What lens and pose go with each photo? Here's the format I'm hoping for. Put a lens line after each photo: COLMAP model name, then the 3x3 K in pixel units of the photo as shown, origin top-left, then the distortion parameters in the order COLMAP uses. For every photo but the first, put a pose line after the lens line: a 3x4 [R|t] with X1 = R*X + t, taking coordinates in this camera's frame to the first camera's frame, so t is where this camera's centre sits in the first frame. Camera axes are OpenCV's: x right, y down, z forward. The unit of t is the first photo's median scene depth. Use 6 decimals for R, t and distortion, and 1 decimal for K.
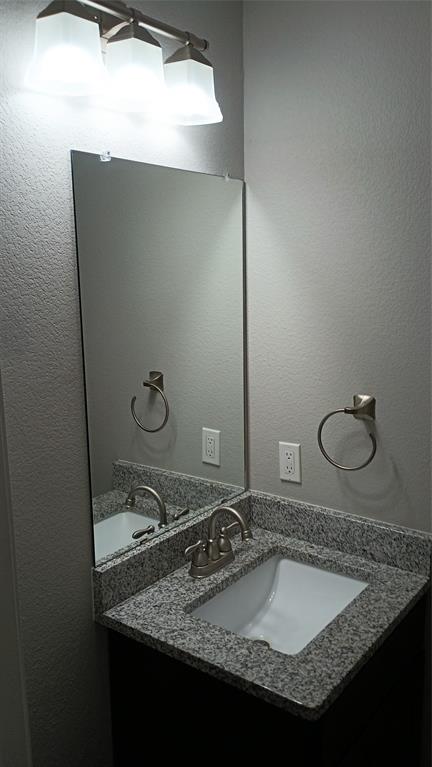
lens RADIAL K [[634.6, 0, 215.2], [0, 634.6, 385.9], [0, 0, 1]] dist [0.007089, -0.014206]
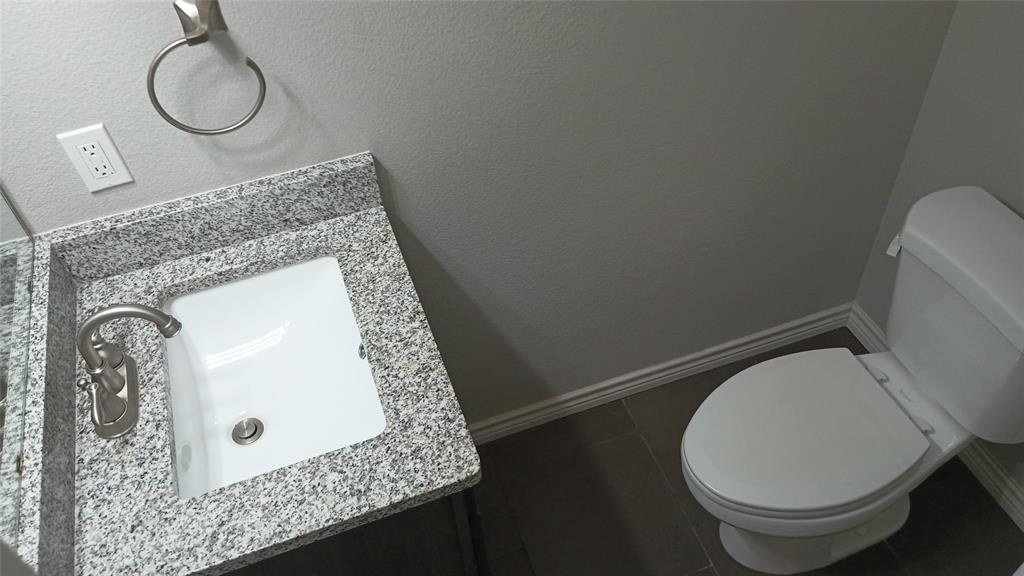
lens RADIAL K [[847.2, 0, 514.7], [0, 847.2, 284.2], [0, 0, 1]] dist [0.007089, -0.014206]
pose [[0.538181, -0.617405, 0.573735, -0.186673], [0.185844, 0.750900, 0.633728, -0.208878], [-0.822084, -0.234435, 0.518862, 0.331216]]
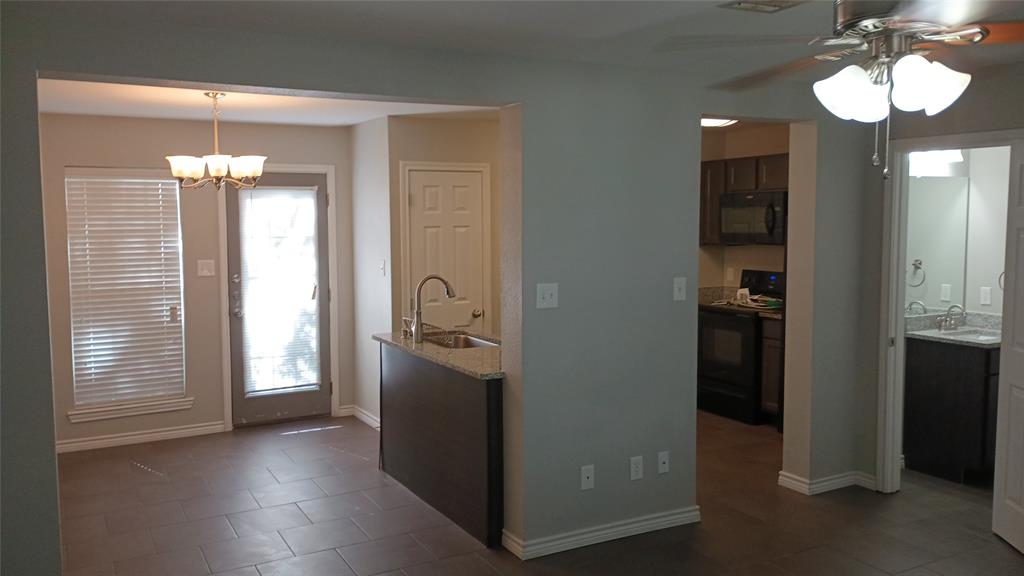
lens RADIAL K [[847.2, 0, 510.7], [0, 847.2, 285.0], [0, 0, 1]] dist [0.007089, -0.014206]
pose [[0.912514, 0.049661, -0.406019, -0.230083], [-0.082826, 0.994474, -0.064514, 0.461436], [0.400571, 0.092499, 0.911585, -2.759992]]
